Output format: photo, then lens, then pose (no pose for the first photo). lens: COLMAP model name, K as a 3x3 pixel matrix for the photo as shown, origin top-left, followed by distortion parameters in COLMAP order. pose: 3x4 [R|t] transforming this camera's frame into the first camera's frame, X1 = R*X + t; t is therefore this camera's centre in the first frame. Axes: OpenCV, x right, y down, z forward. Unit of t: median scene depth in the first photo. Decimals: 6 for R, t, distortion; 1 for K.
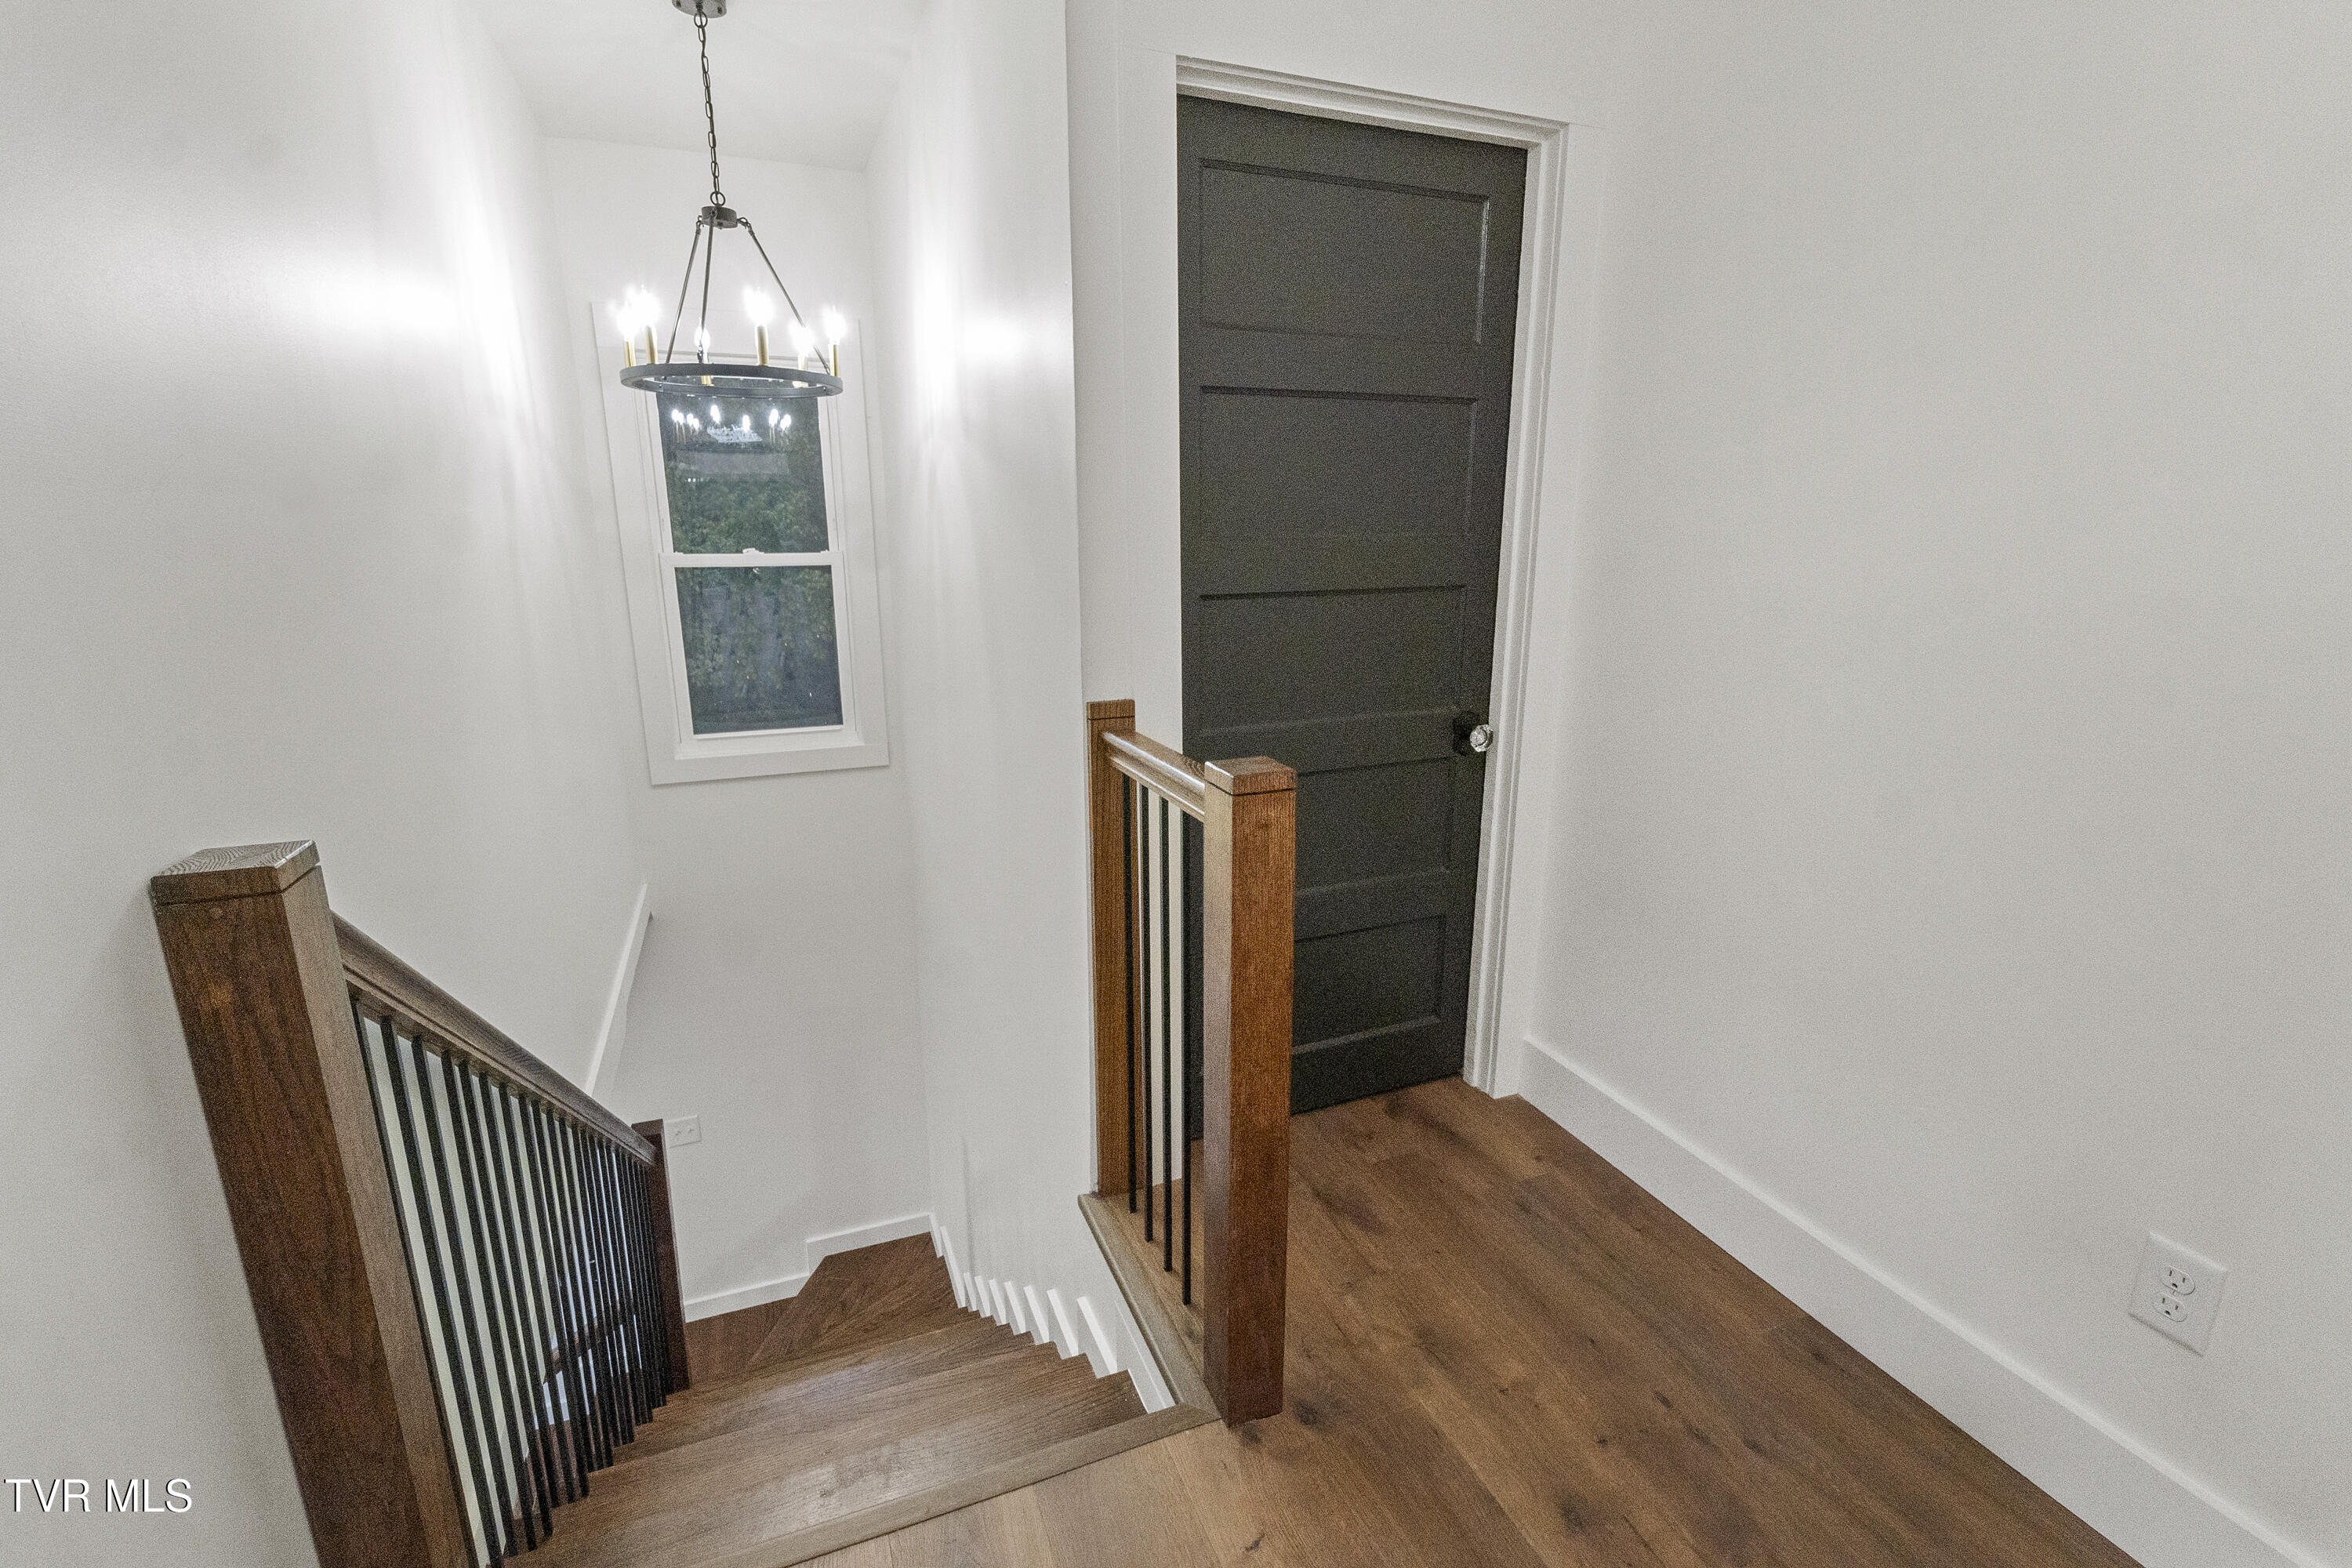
lens RADIAL K [[1031.7, 0, 1155.5], [0, 1031.7, 773.6], [0, 0, 1]] dist [0.001684, 0.000221]
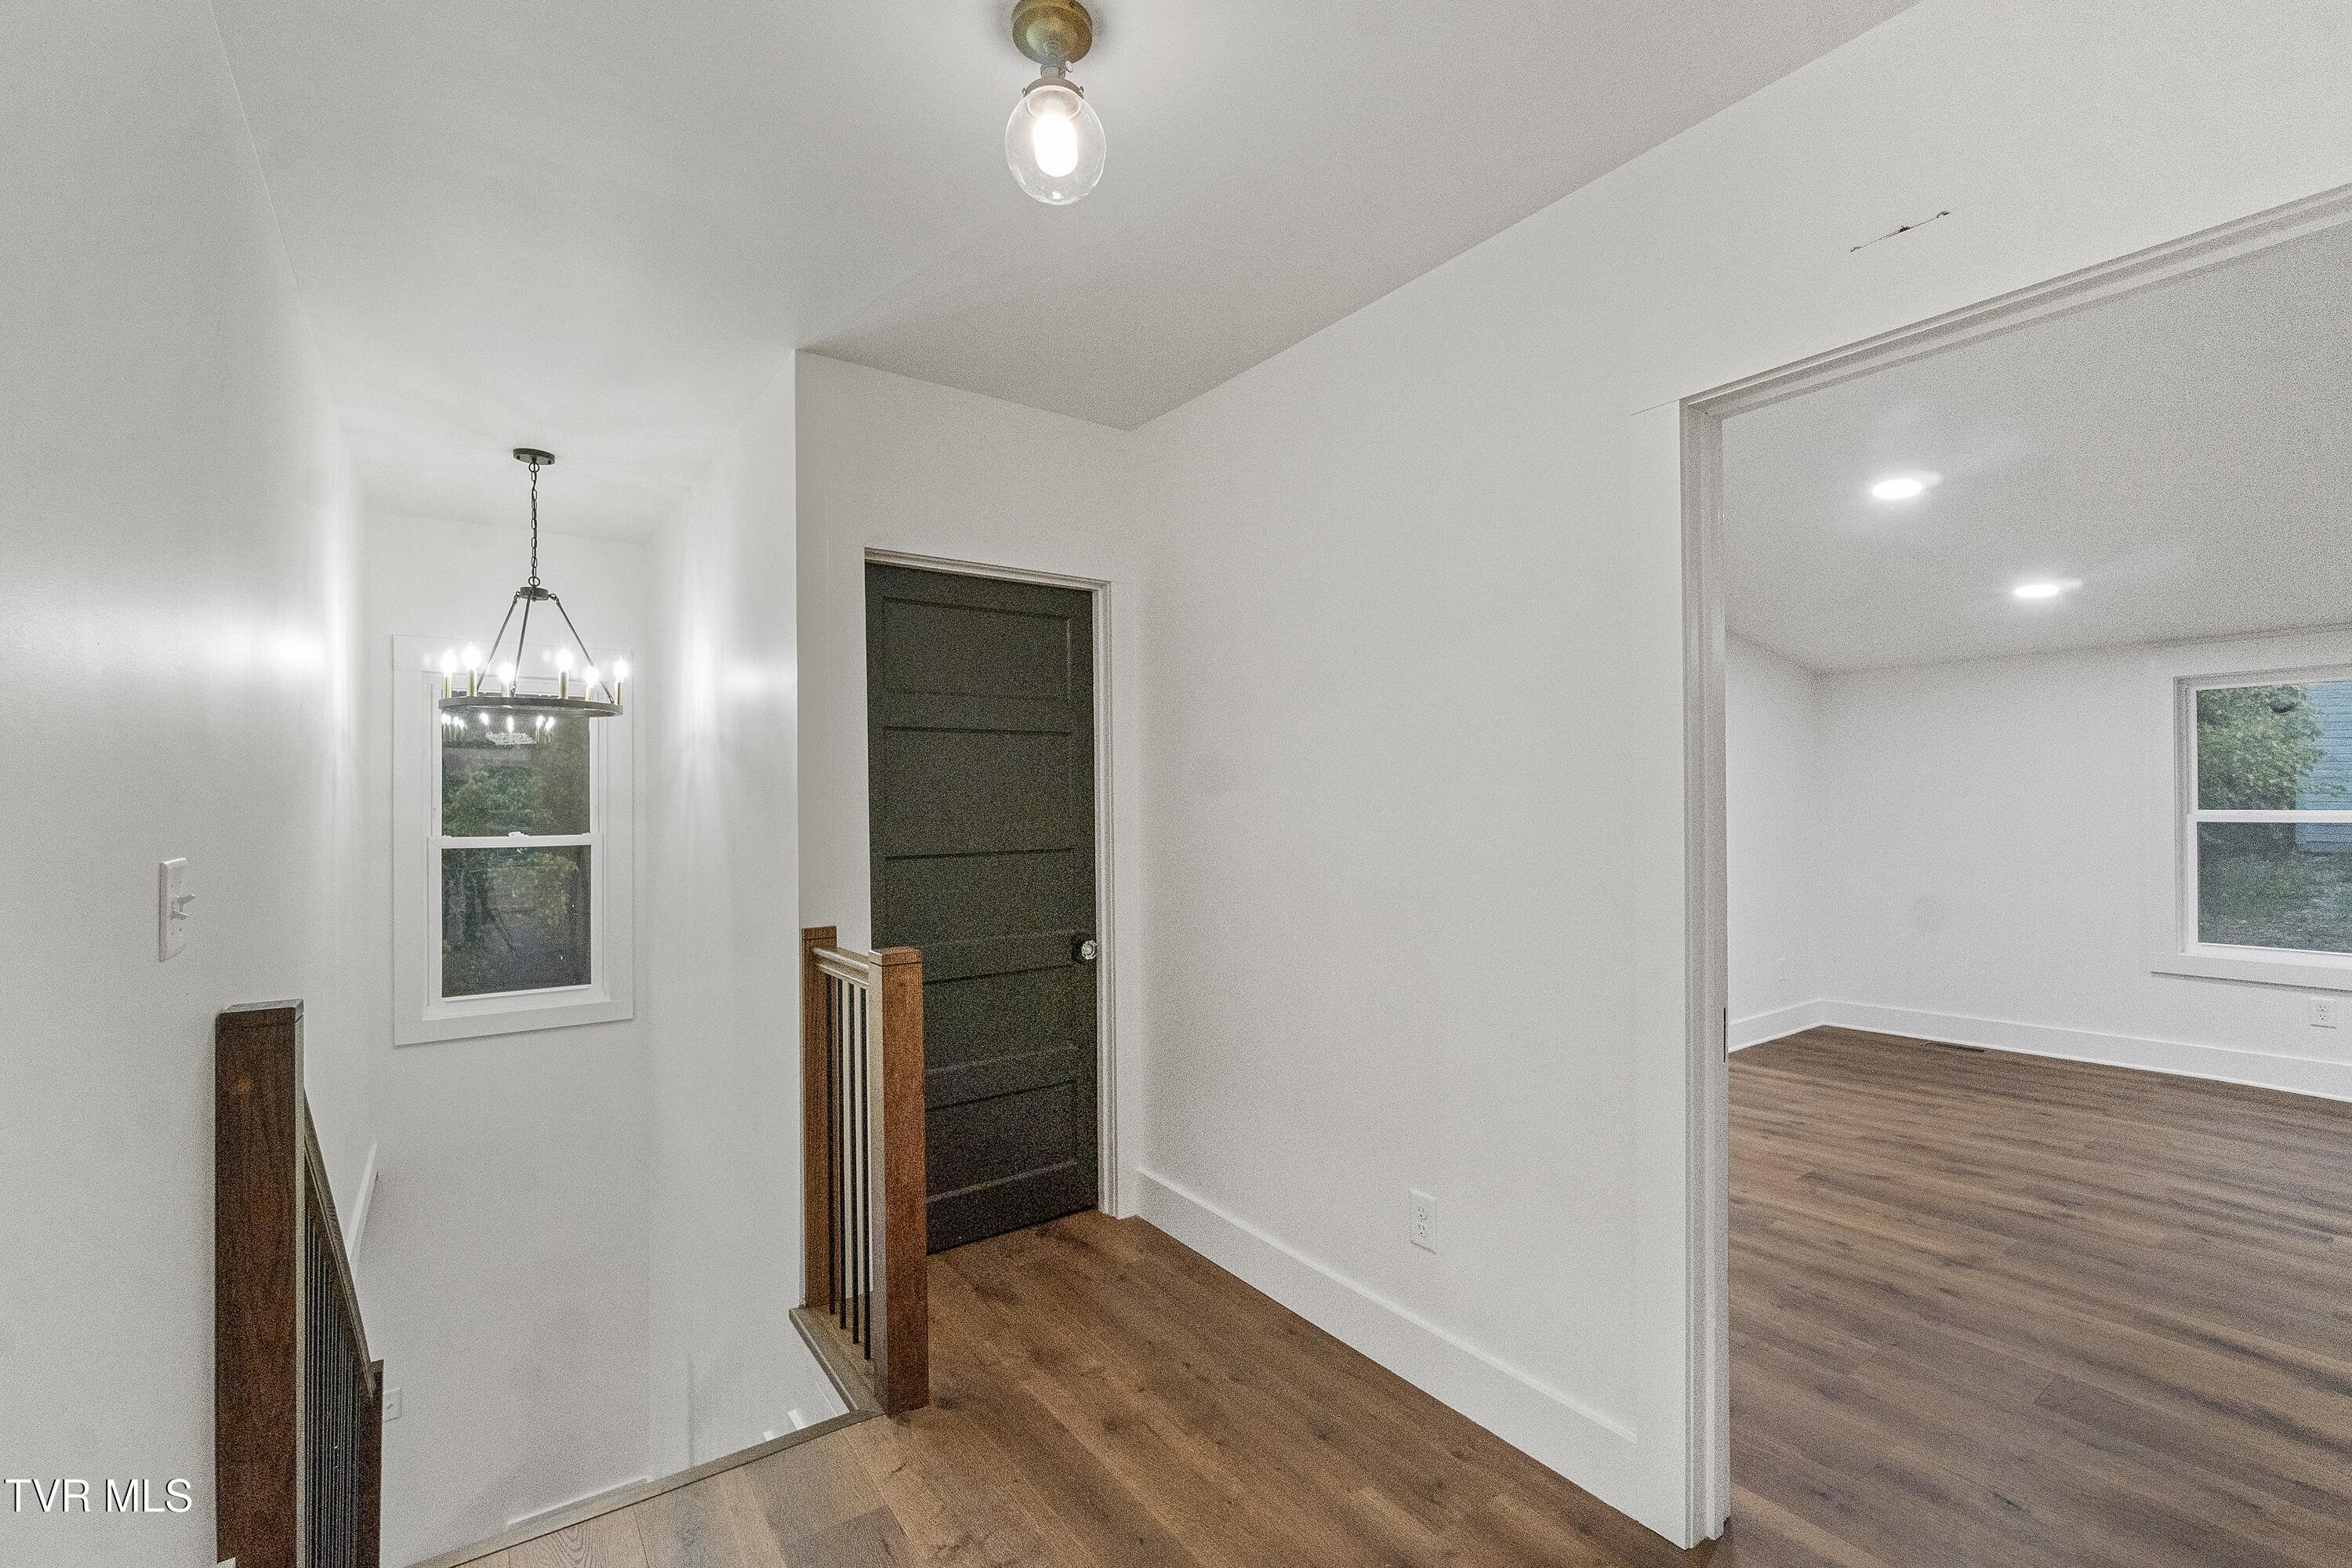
lens RADIAL K [[1014.6, 0, 1176.0], [0, 1014.6, 784.0], [0, 0, 1]] dist [-0.004517, -0.000017]
pose [[0.968313, -0.001275, 0.249738, 0.079732], [0.064829, 0.966991, -0.246426, 0.110414], [-0.241180, 0.254808, 0.936432, -0.488714]]
